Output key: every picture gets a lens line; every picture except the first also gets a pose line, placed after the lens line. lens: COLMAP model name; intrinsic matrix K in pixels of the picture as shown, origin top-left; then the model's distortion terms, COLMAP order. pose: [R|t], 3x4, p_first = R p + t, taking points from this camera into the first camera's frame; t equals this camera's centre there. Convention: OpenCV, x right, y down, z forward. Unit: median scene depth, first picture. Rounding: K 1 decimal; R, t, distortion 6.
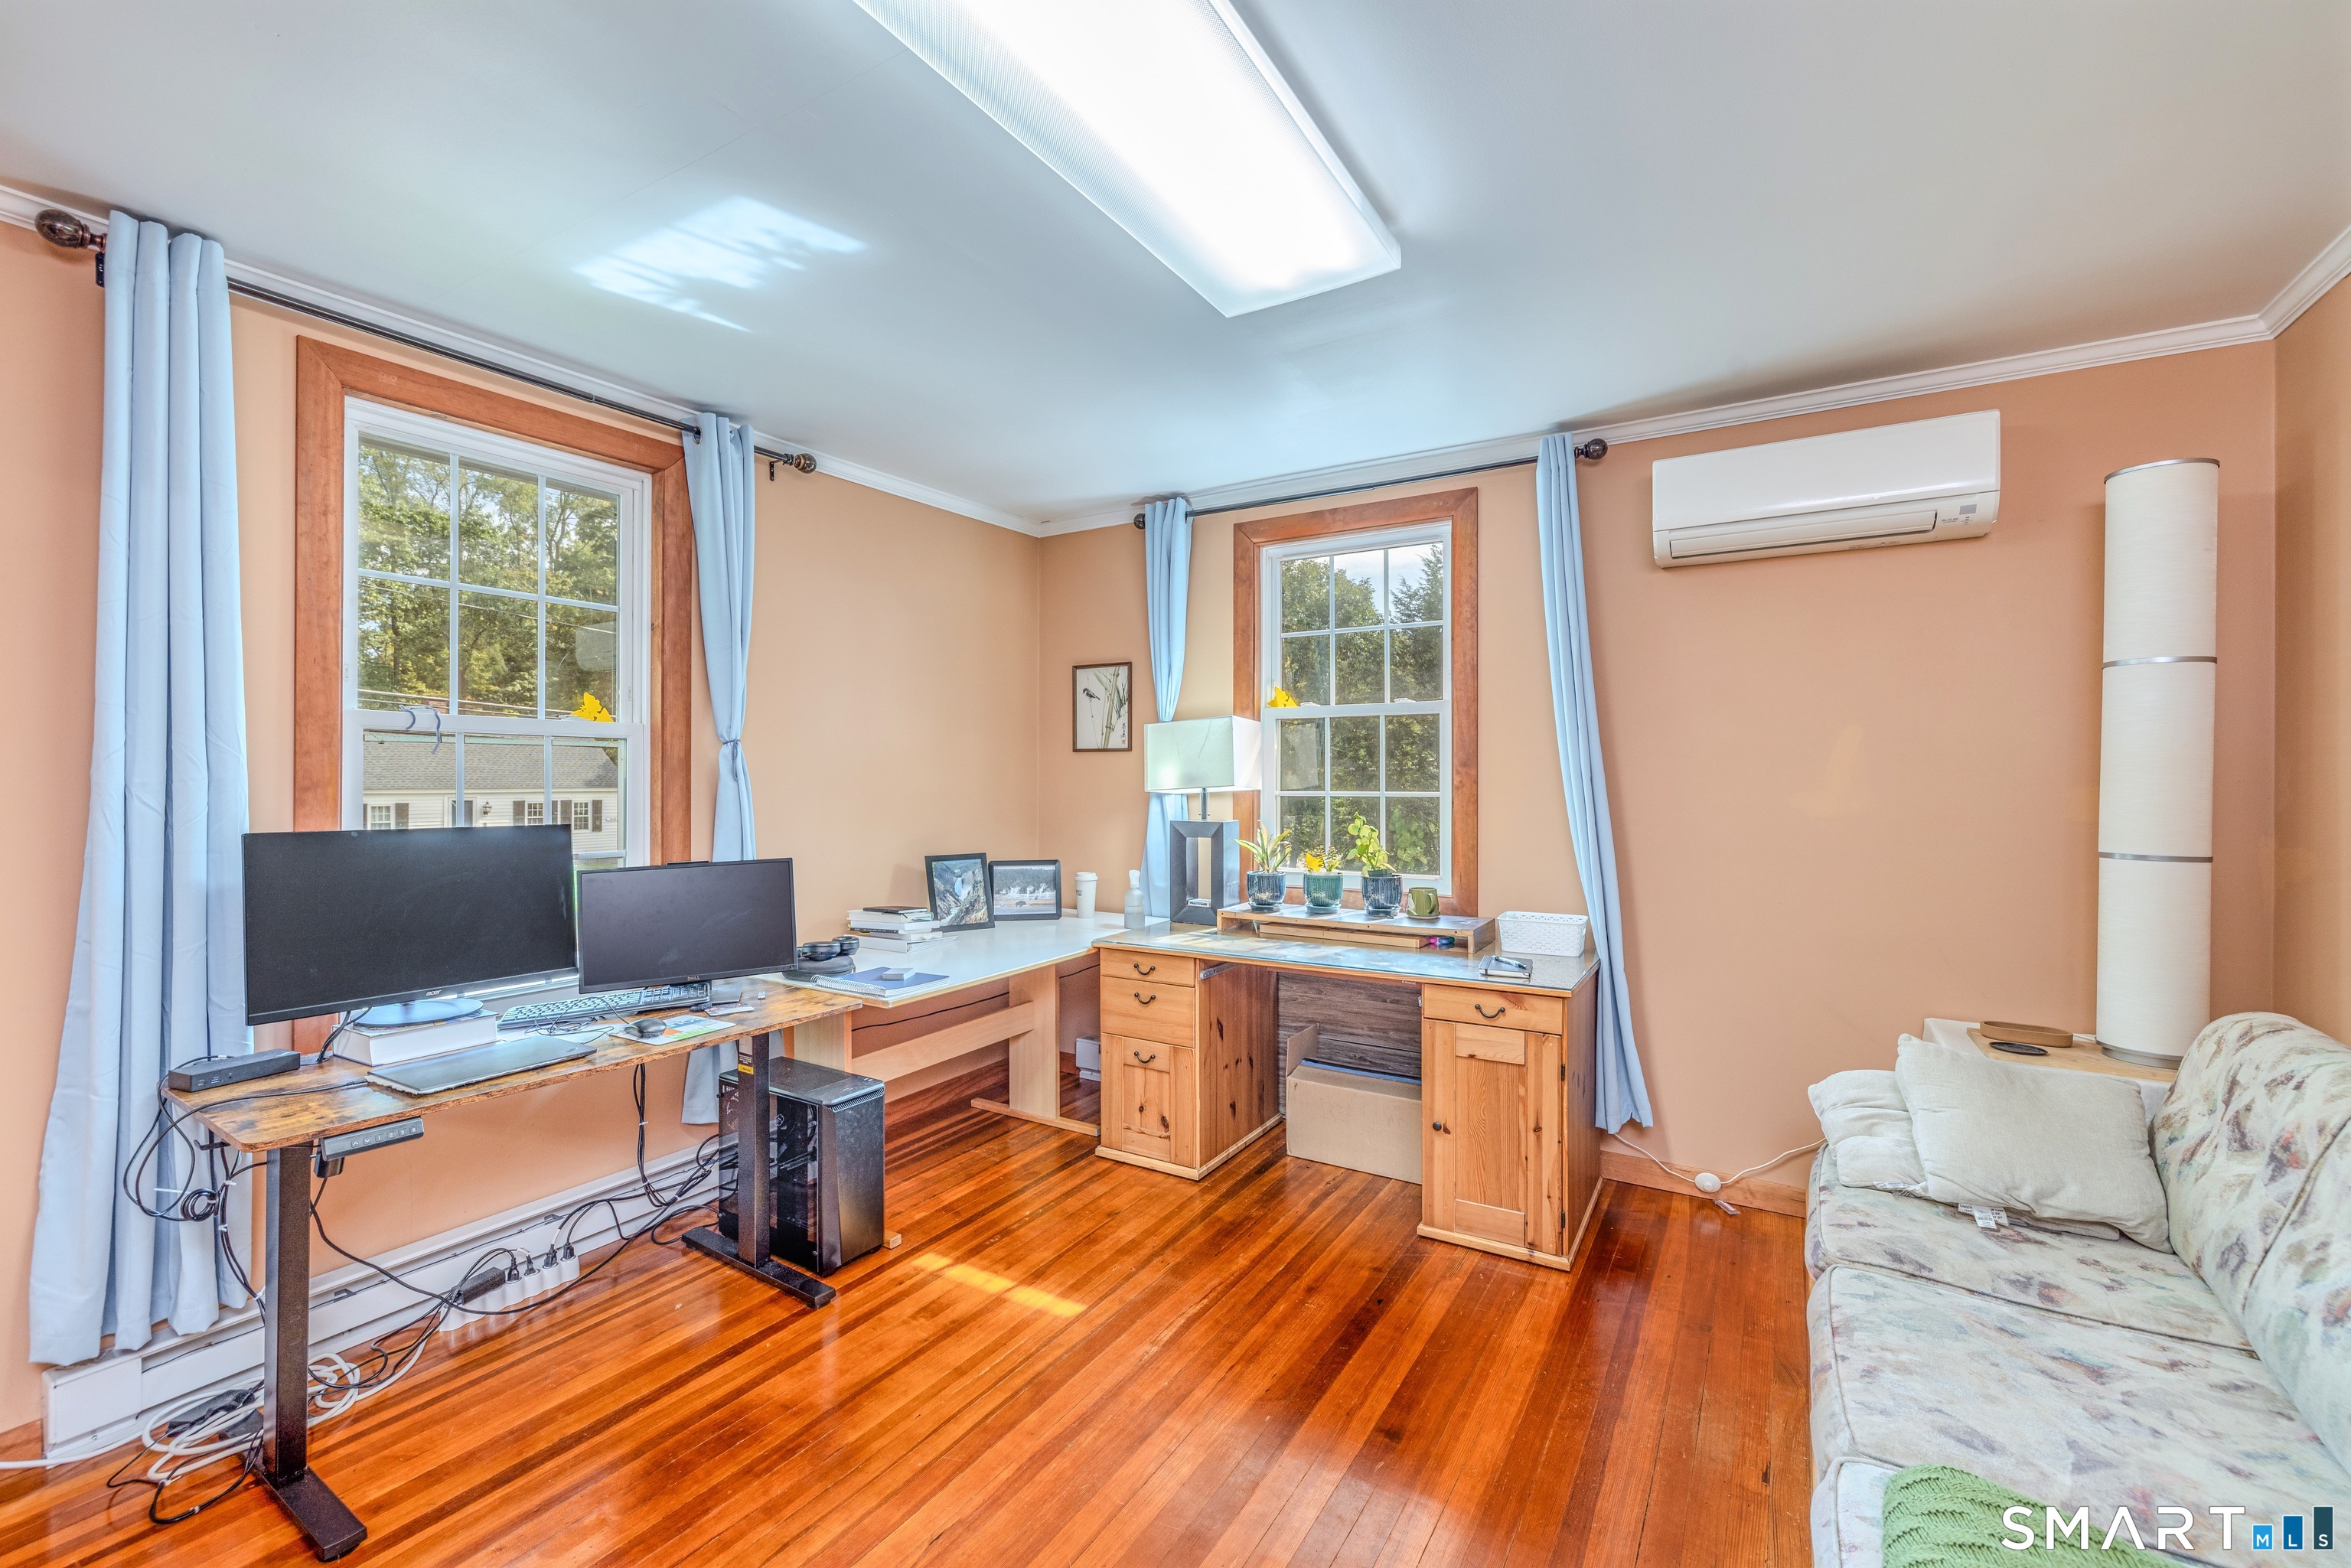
lens RADIAL K [[1023.3, 0, 1143.4], [0, 1023.3, 776.7], [0, 0, 1]] dist [0.020258, 0.000096]
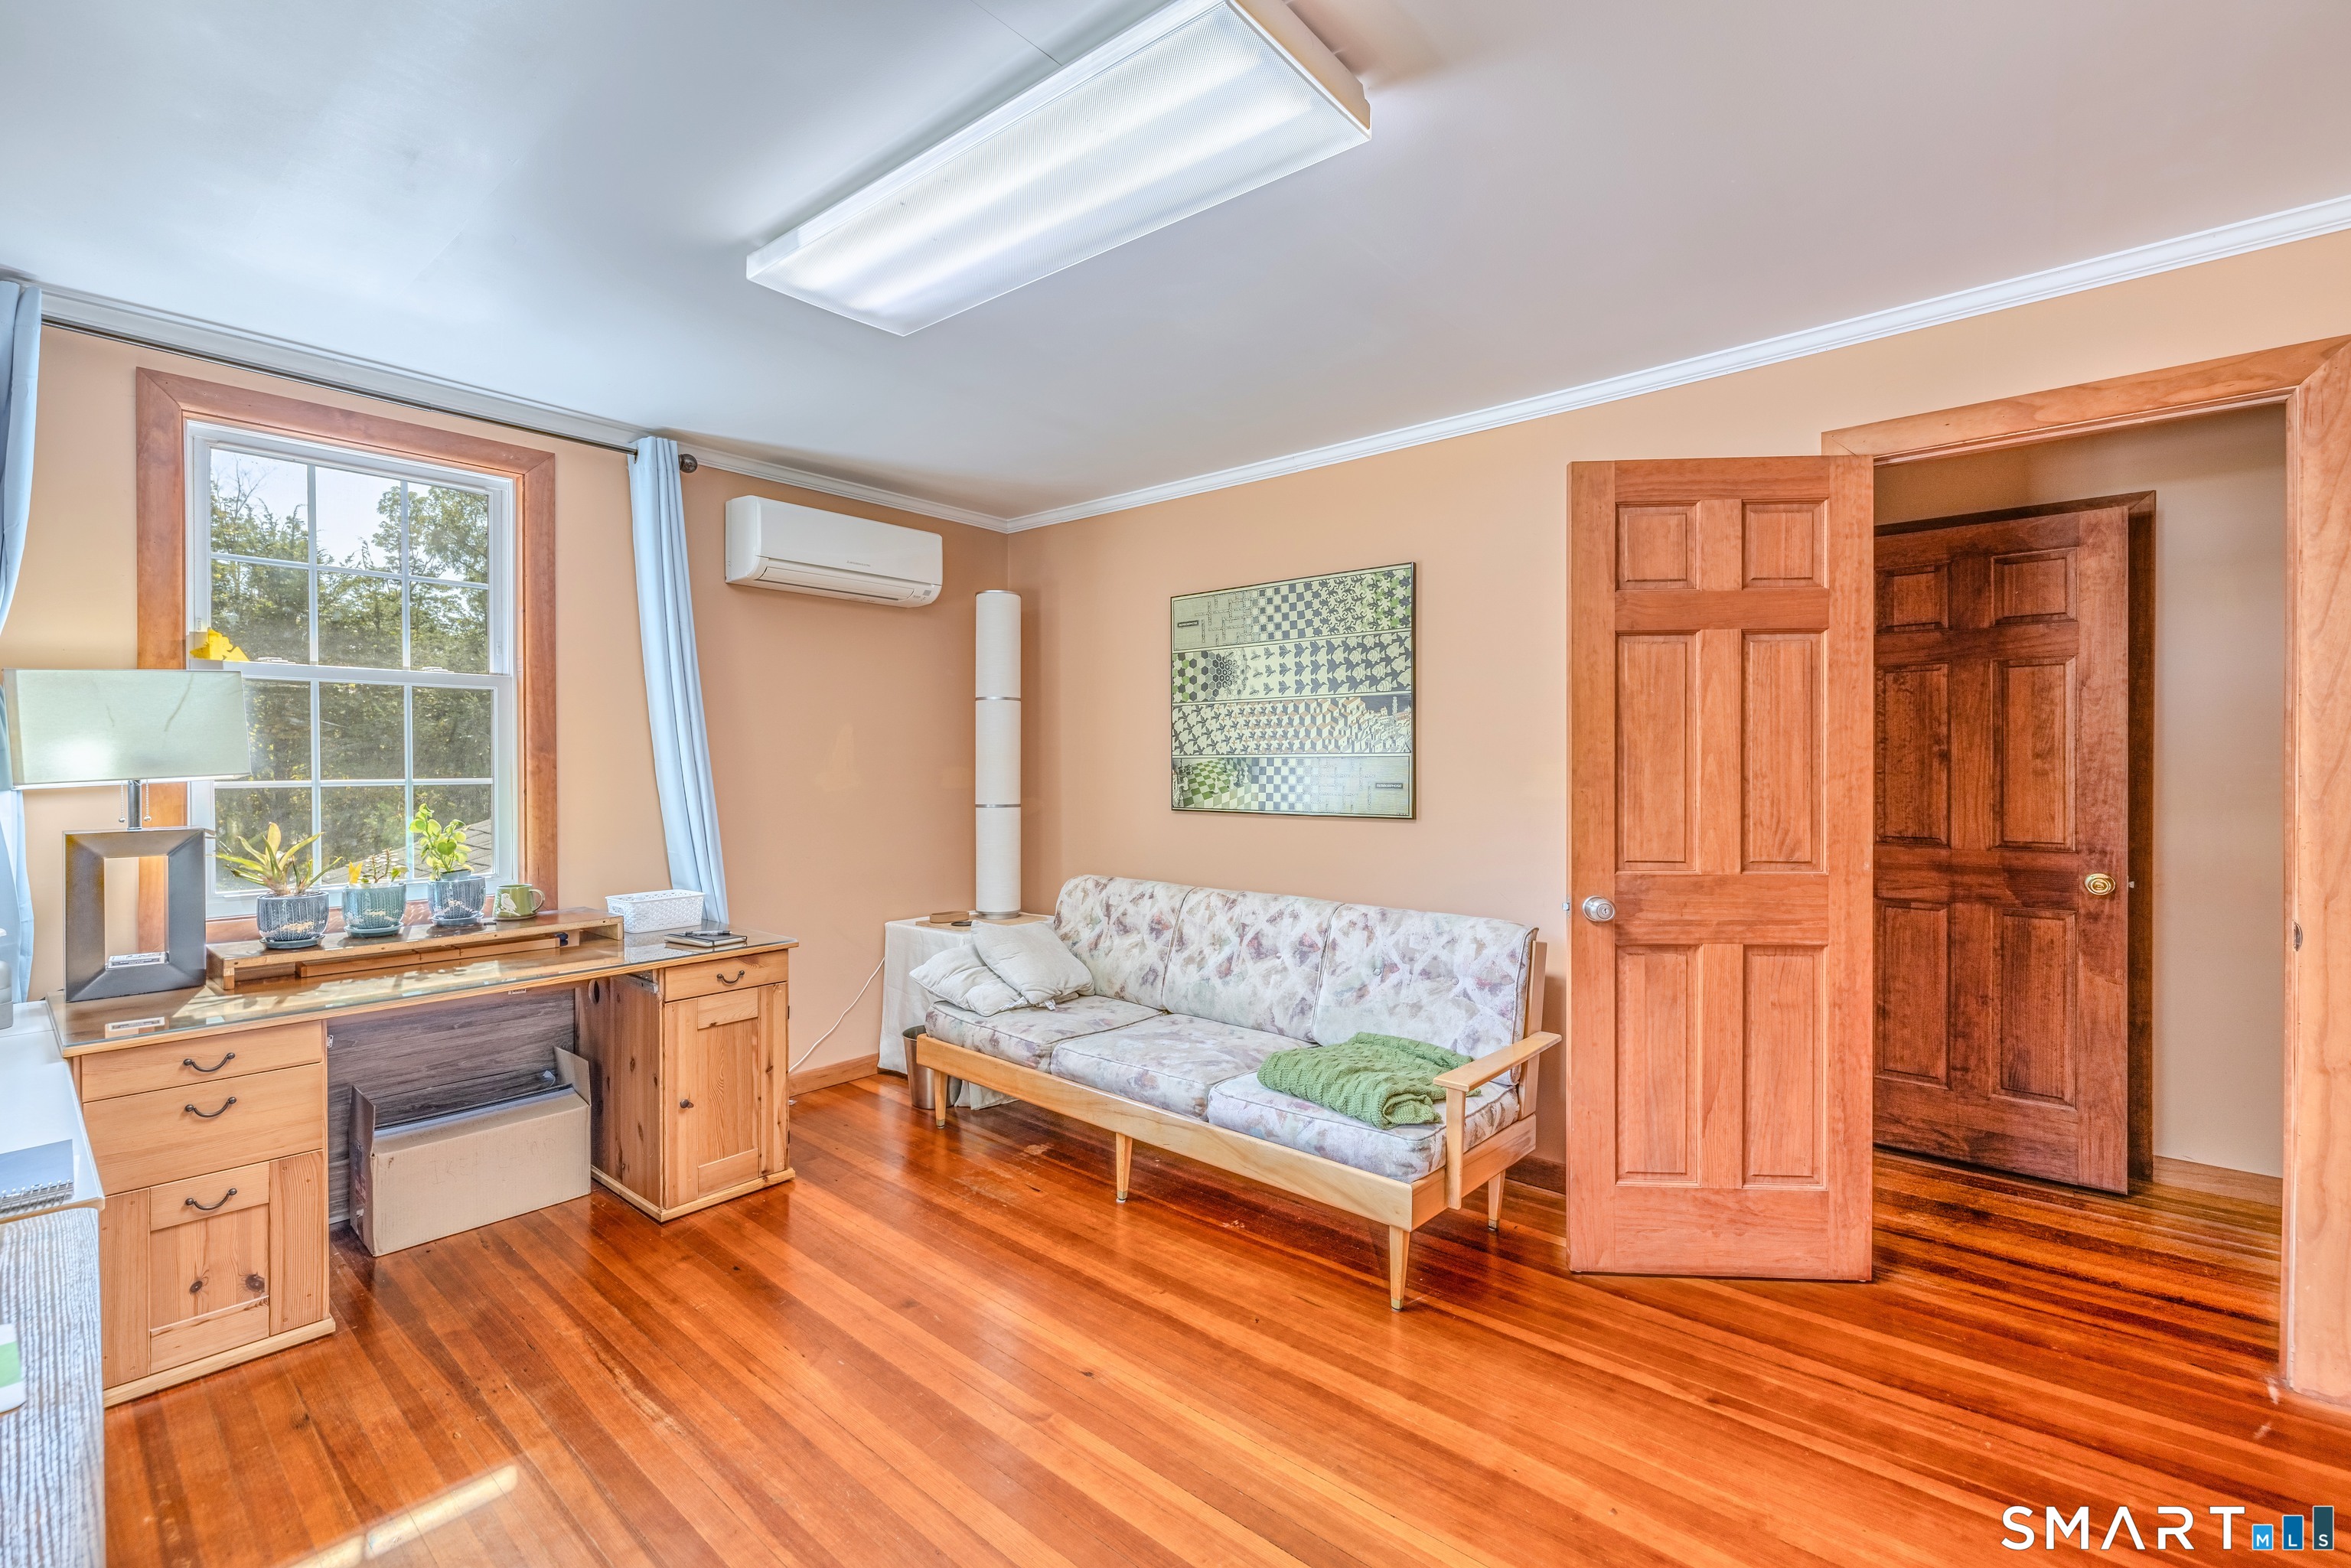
lens RADIAL K [[1023.3, 0, 1143.4], [0, 1023.3, 776.7], [0, 0, 1]] dist [0.020258, 0.000096]
pose [[0.164628, -0.010837, 0.986296, -0.641597], [0.001963, 0.999941, 0.010659, 0.006199], [-0.986354, 0.000181, 0.164639, 0.384193]]
